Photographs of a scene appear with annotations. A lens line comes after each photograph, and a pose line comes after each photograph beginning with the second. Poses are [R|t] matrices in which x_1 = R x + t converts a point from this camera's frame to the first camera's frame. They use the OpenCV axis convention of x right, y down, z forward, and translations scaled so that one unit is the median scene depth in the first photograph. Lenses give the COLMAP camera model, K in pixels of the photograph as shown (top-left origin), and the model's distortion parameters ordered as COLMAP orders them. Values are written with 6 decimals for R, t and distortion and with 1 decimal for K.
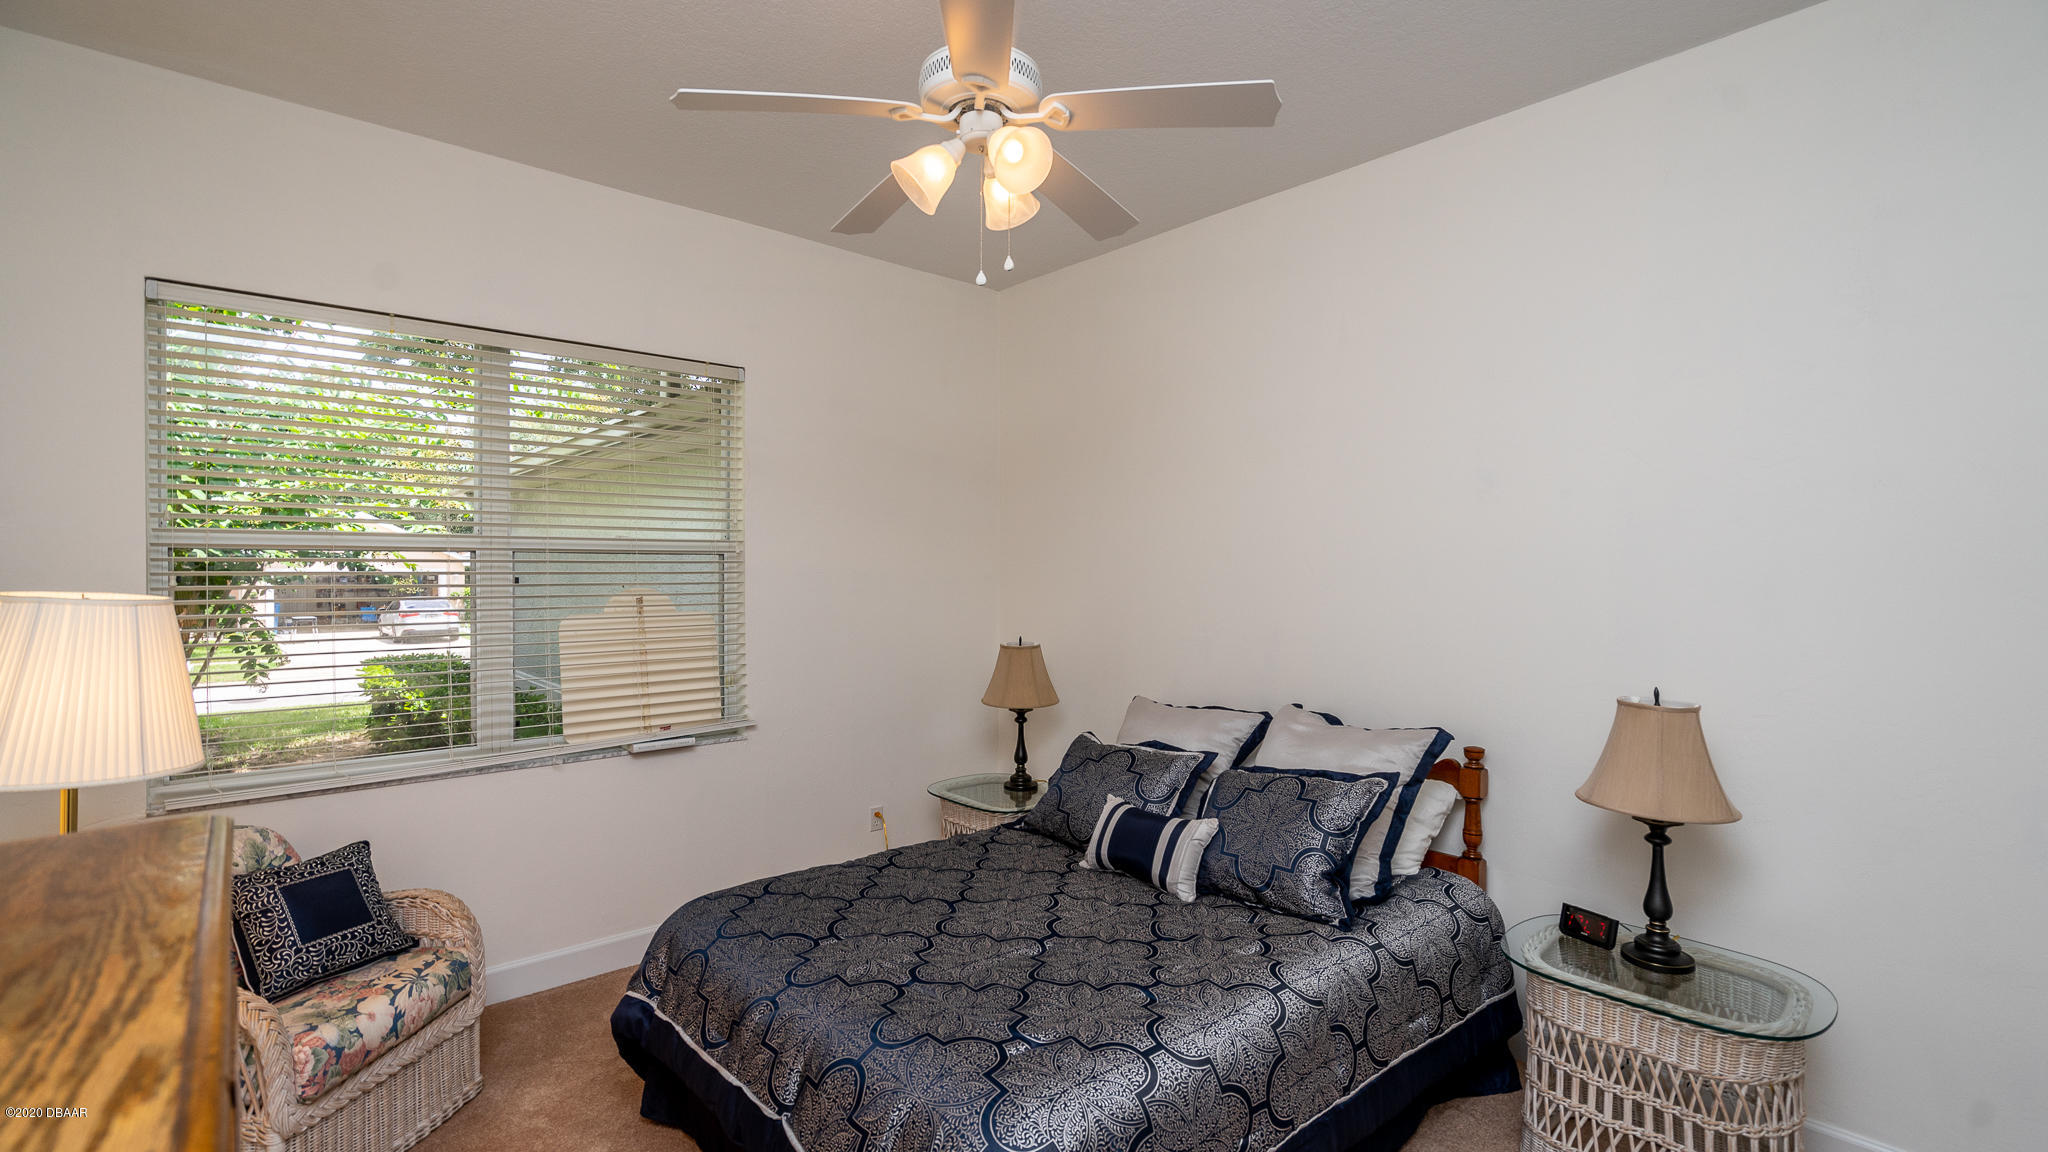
lens RADIAL K [[915.6, 0, 1025.7], [0, 915.6, 613.9], [0, 0, 1]] dist [-0.001193, -0.000036]
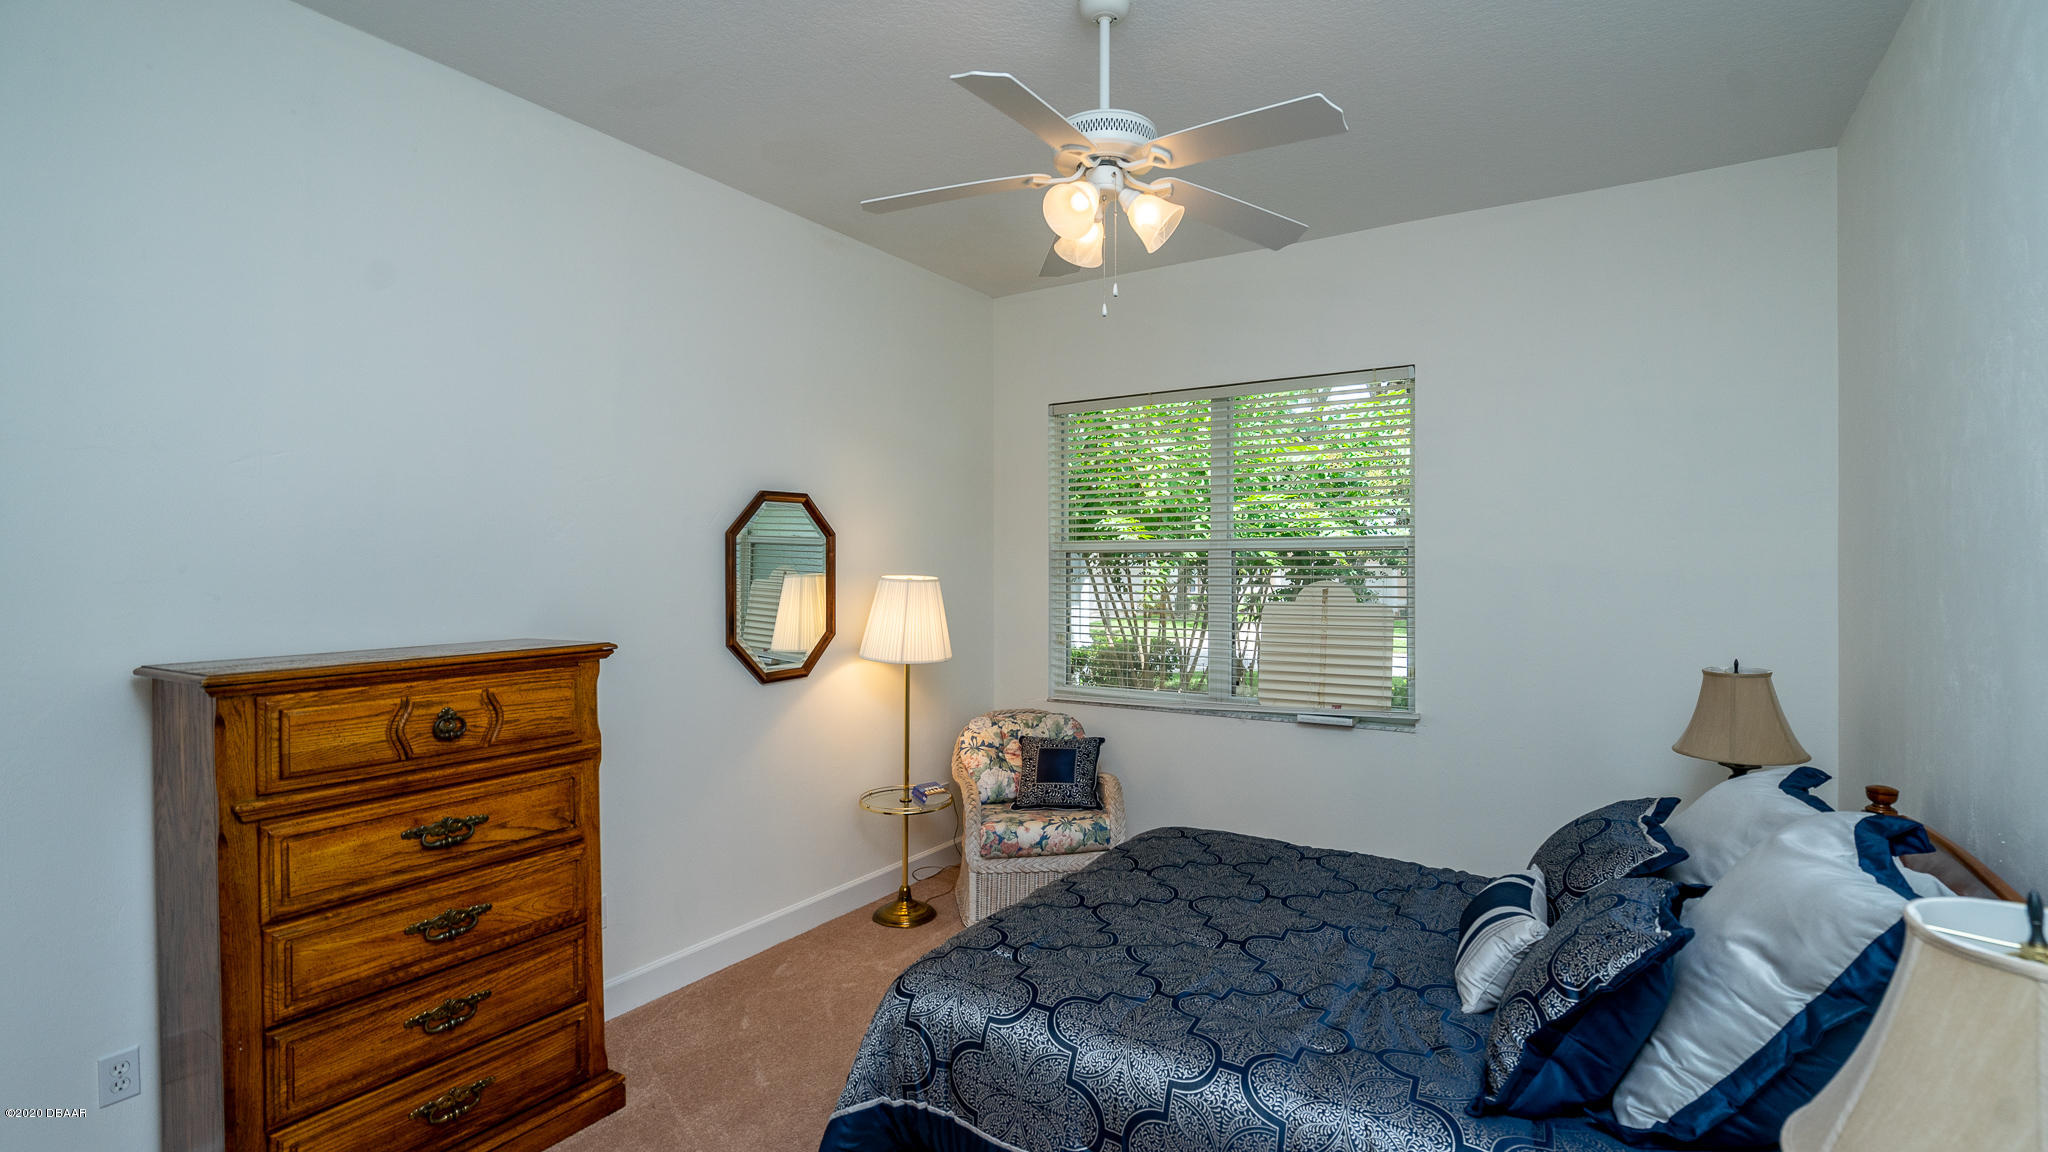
lens RADIAL K [[923.7, 0, 1035.0], [0, 923.7, 580.4], [0, 0, 1]] dist [-0.006755, 0.000279]
pose [[0.270151, 0.009277, -0.962773, 0.772700], [-0.042358, 0.999100, -0.002259, -0.013456], [0.961886, 0.041391, 0.270301, 0.447004]]
